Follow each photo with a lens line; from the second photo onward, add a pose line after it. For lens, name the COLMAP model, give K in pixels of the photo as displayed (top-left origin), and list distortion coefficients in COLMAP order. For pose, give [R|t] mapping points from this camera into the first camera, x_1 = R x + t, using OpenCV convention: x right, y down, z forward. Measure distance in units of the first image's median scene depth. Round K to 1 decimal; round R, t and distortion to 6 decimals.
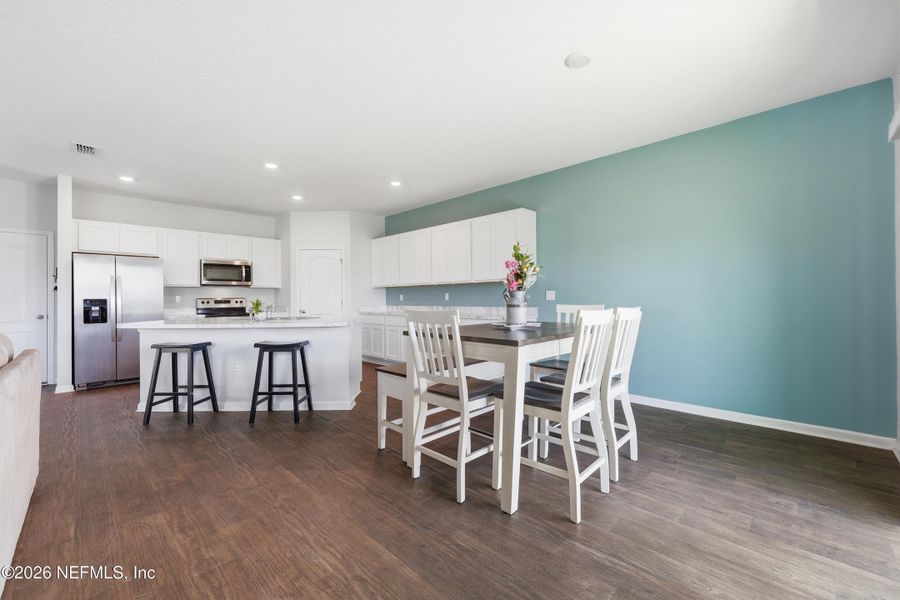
lens RADIAL K [[364.4, 0, 445.8], [0, 364.4, 296.1], [0, 0, 1]] dist [-0.000858, -0.000289]
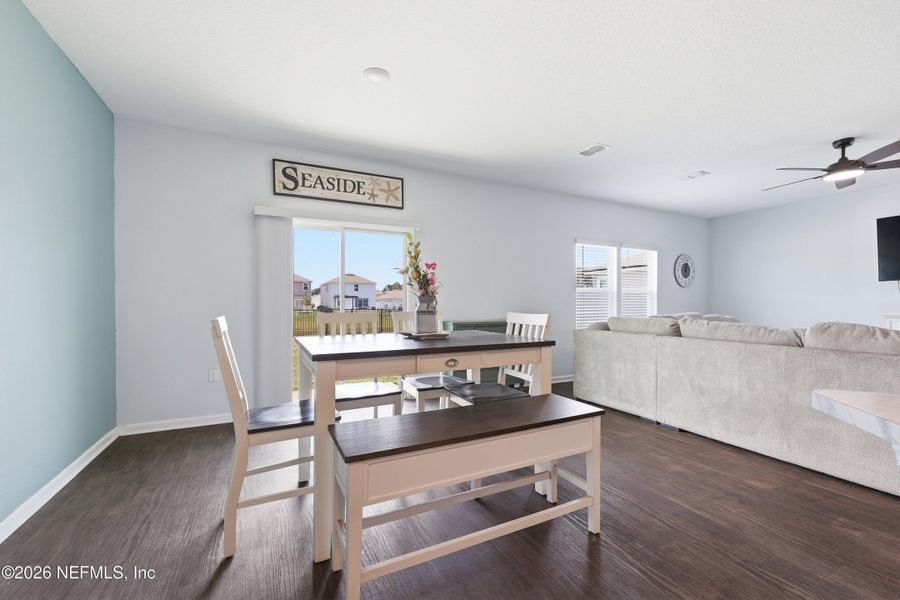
lens RADIAL K [[363.1, 0, 446.6], [0, 363.1, 302.9], [0, 0, 1]] dist [-0.000399, -0.000034]
pose [[-0.945902, 0.007100, 0.324375, -0.077179], [0.004329, 0.999948, -0.009265, 0.005120], [-0.324424, -0.007359, -0.945883, 0.942537]]
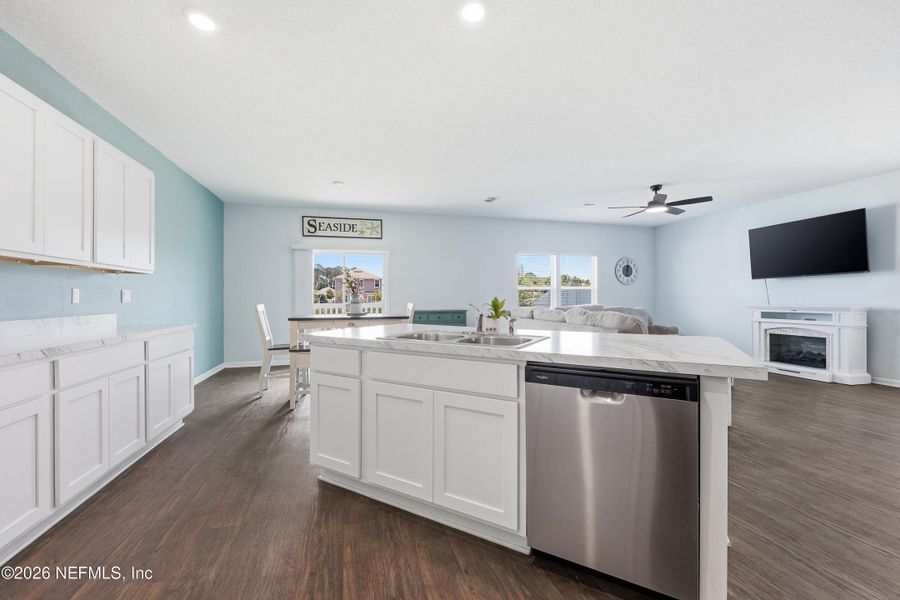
lens RADIAL K [[366.7, 0, 447.5], [0, 366.7, 297.9], [0, 0, 1]] dist [-0.001198, -0.000031]
pose [[-0.868570, 0.010912, 0.495446, -0.589593], [0.006273, 0.999920, -0.011026, 0.012554], [-0.495527, -0.006469, -0.868569, 1.231773]]
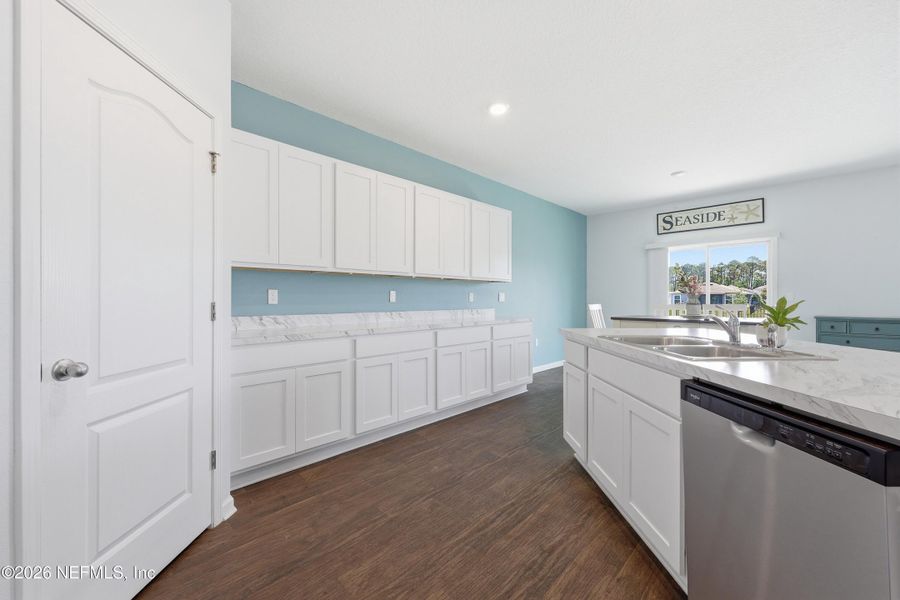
lens RADIAL K [[365.1, 0, 445.8], [0, 365.1, 299.7], [0, 0, 1]] dist [-0.001102, 0.000213]
pose [[-0.011113, 0.006717, 0.999916, -0.748052], [-0.006740, 0.999954, -0.006792, 0.013022], [-0.999916, -0.006815, -0.011067, 1.100808]]
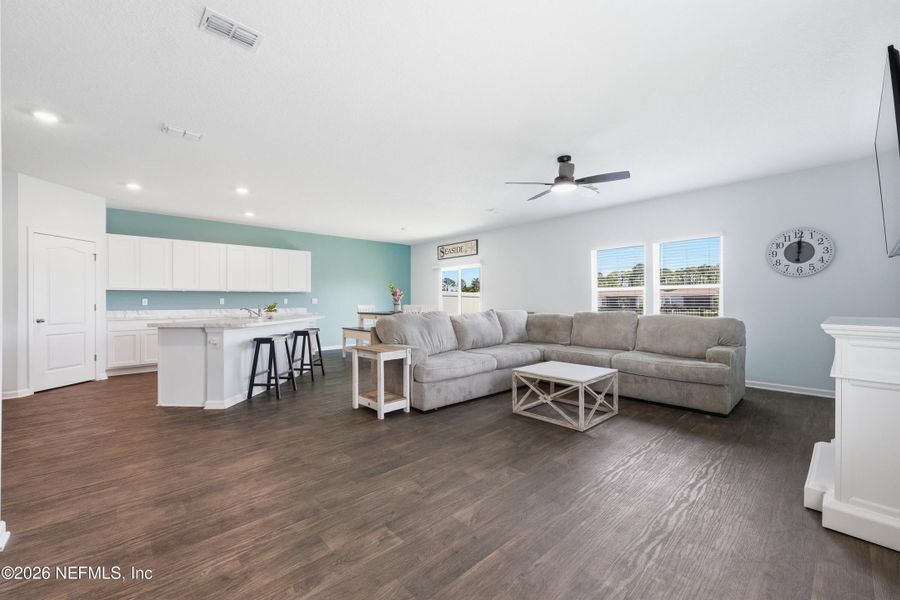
lens RADIAL K [[364.6, 0, 448.5], [0, 364.6, 300.1], [0, 0, 1]] dist [-0.000717, -0.000184]
pose [[0.037850, 0.011596, 0.999216, -1.422108], [-0.003370, 0.999928, -0.011477, 0.011411], [-0.999278, -0.002933, 0.037887, 0.239312]]
